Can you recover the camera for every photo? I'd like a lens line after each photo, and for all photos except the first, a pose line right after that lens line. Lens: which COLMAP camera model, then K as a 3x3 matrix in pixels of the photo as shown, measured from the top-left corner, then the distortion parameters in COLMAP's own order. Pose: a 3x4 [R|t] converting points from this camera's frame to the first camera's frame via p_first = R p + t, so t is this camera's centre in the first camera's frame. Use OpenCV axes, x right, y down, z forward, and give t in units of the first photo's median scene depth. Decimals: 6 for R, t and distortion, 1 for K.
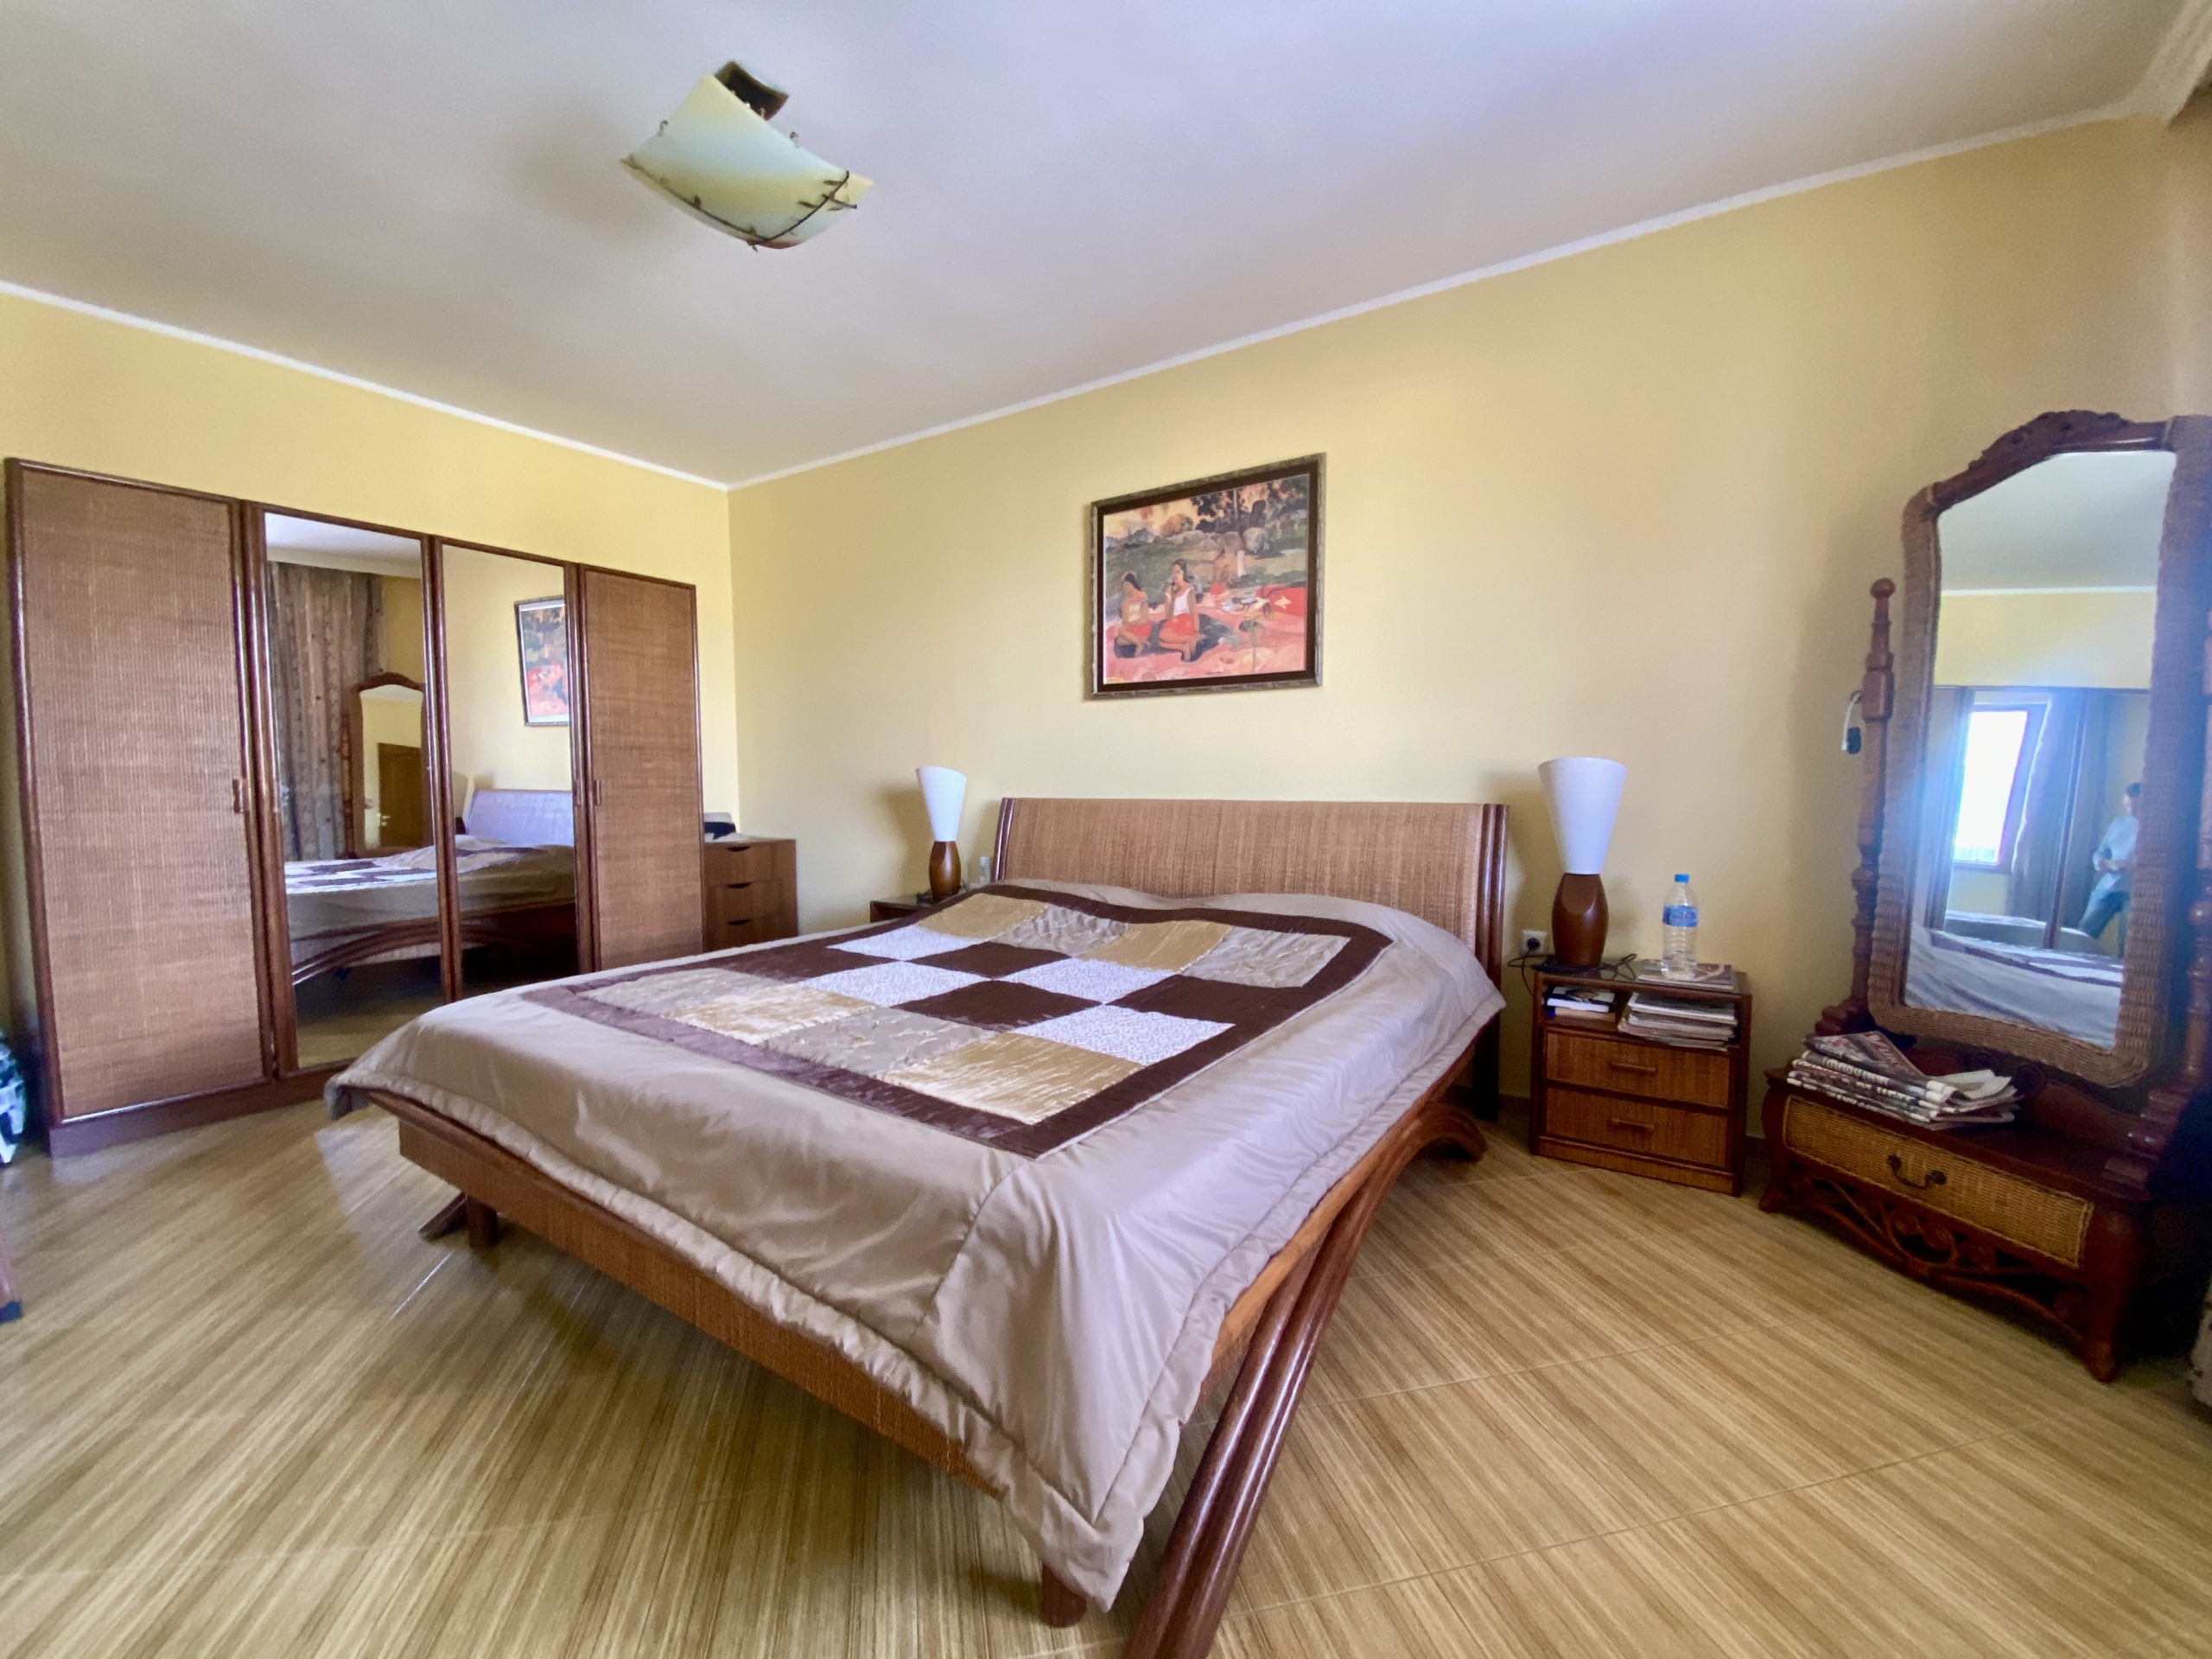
lens RADIAL K [[891.5, 0, 1072.9], [0, 891.5, 850.5], [0, 0, 1]] dist [0.022990, -0.029802]
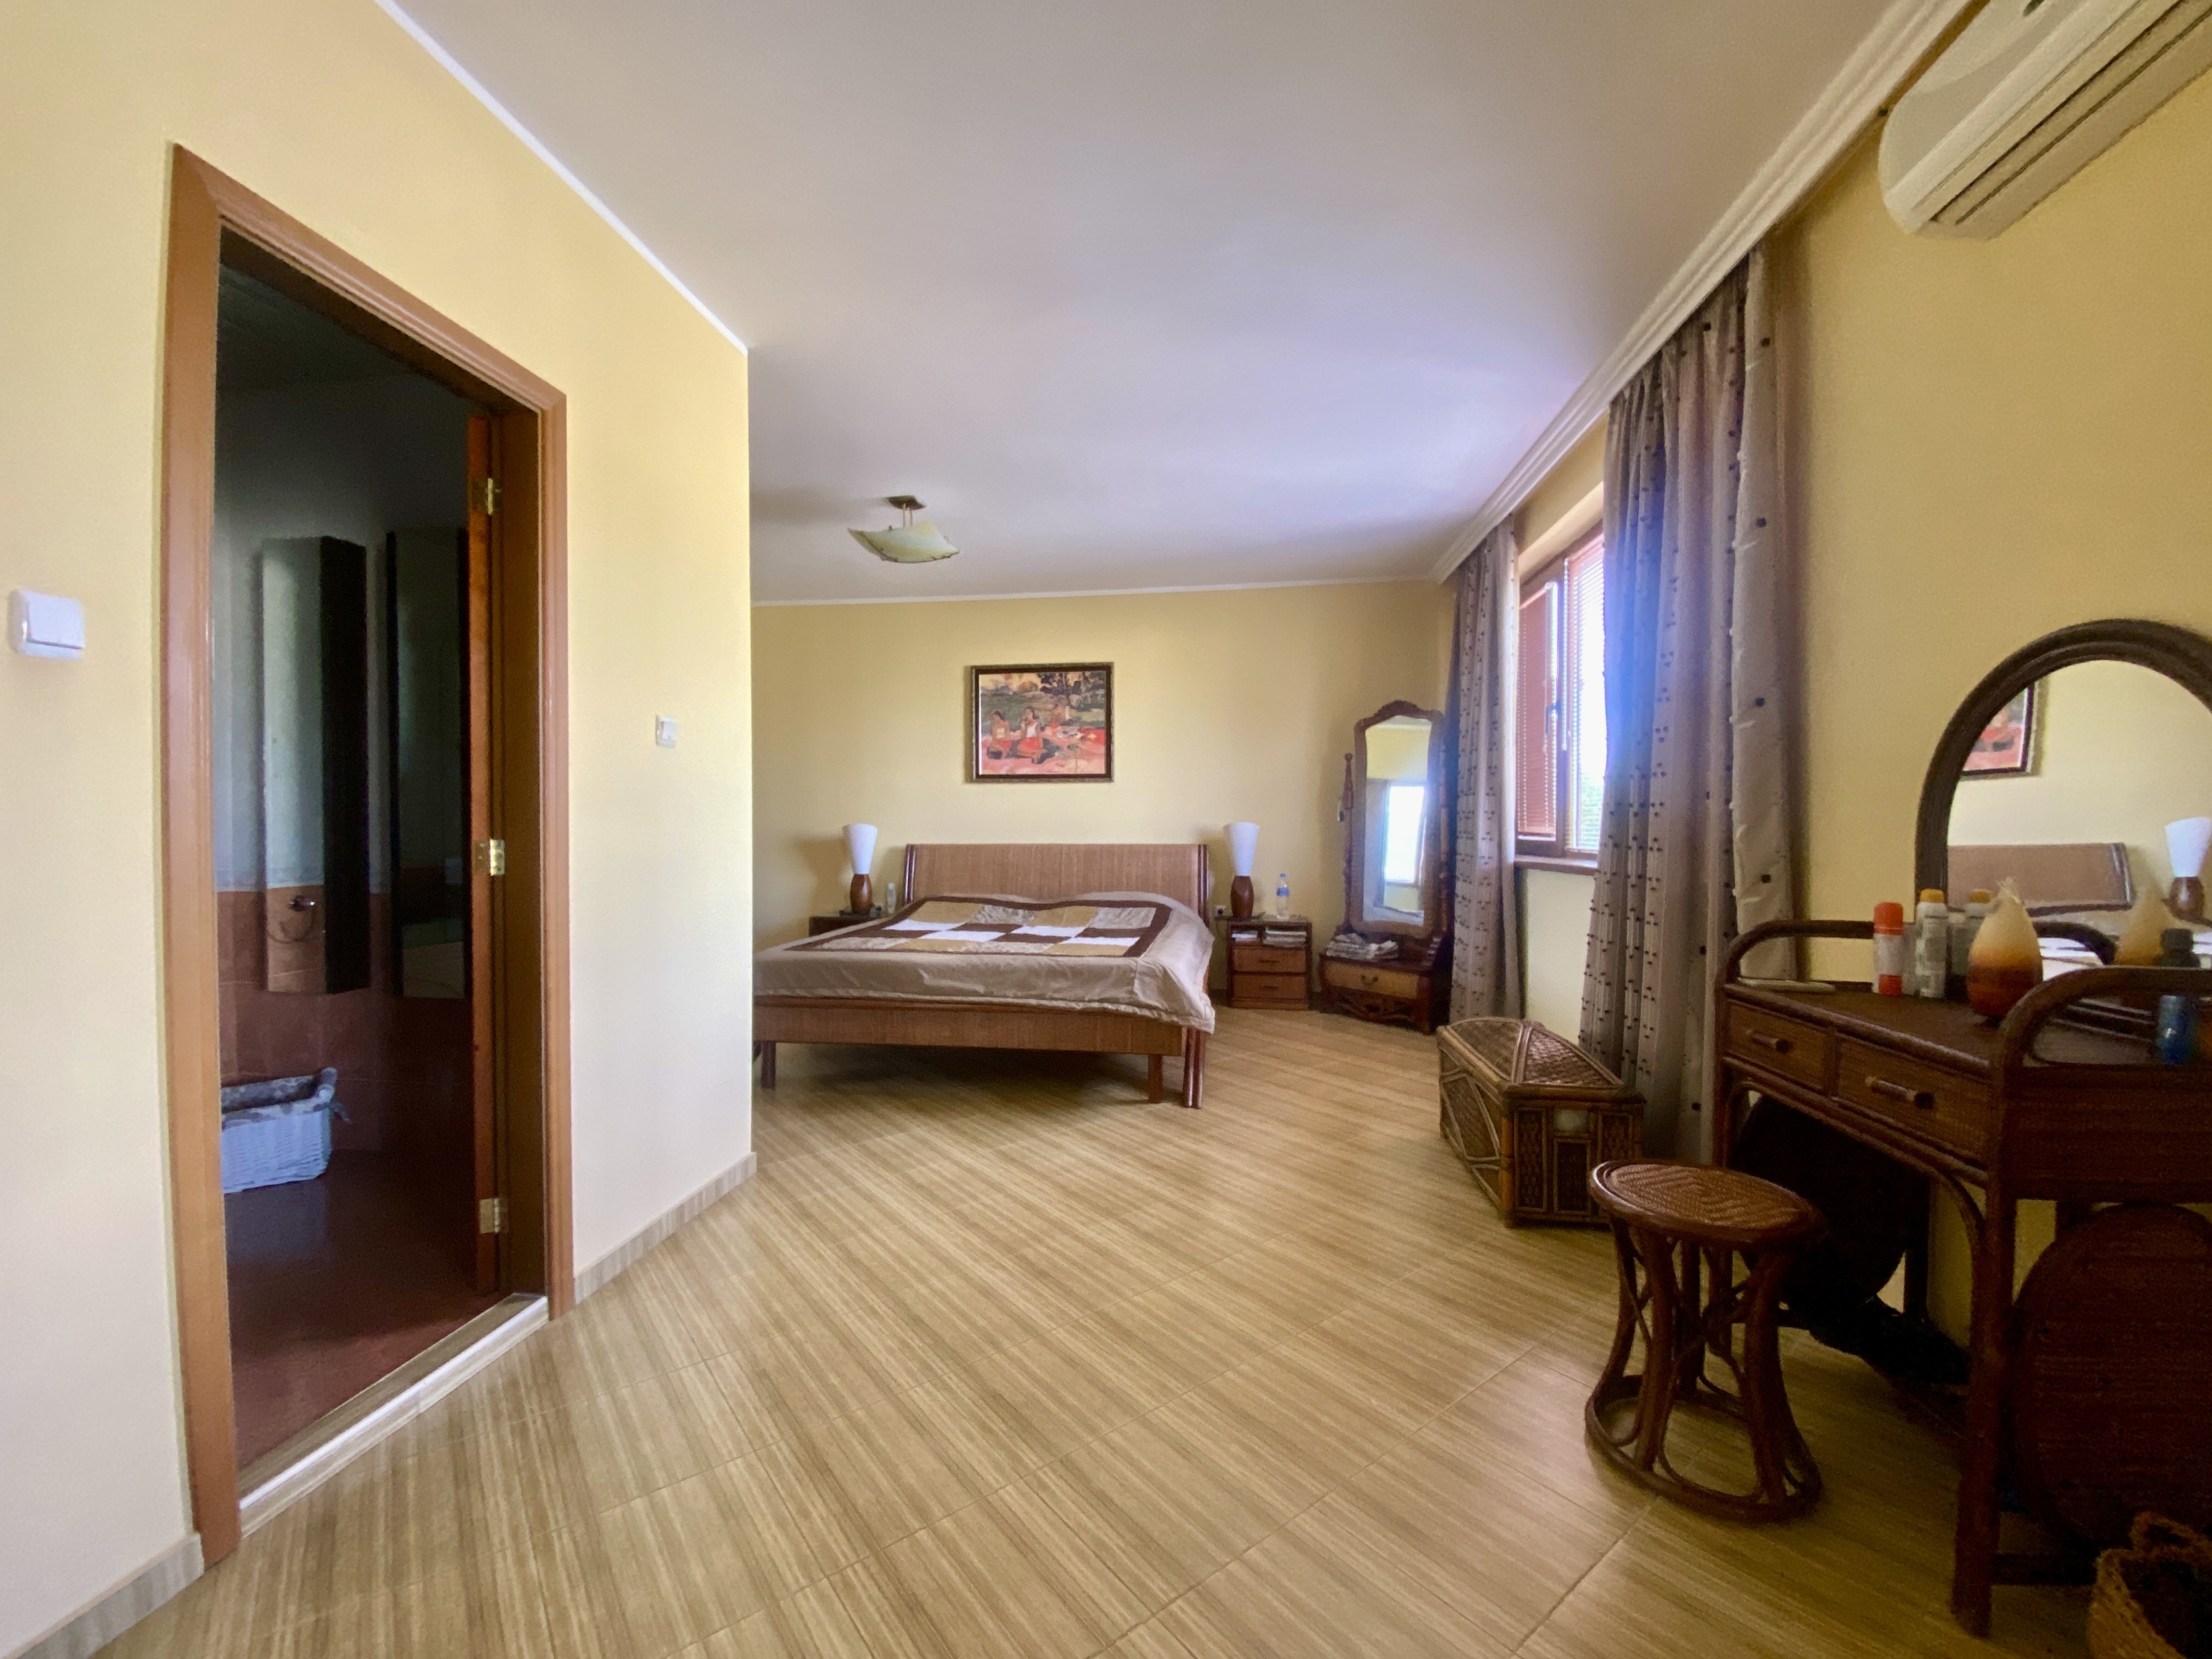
lens RADIAL K [[891.5, 0, 1072.9], [0, 891.5, 850.5], [0, 0, 1]] dist [0.022990, -0.029802]
pose [[0.909755, -0.012501, 0.414957, -0.575724], [0.034689, 0.998340, -0.045975, 0.041055], [-0.413693, 0.056220, 0.908679, -0.651075]]
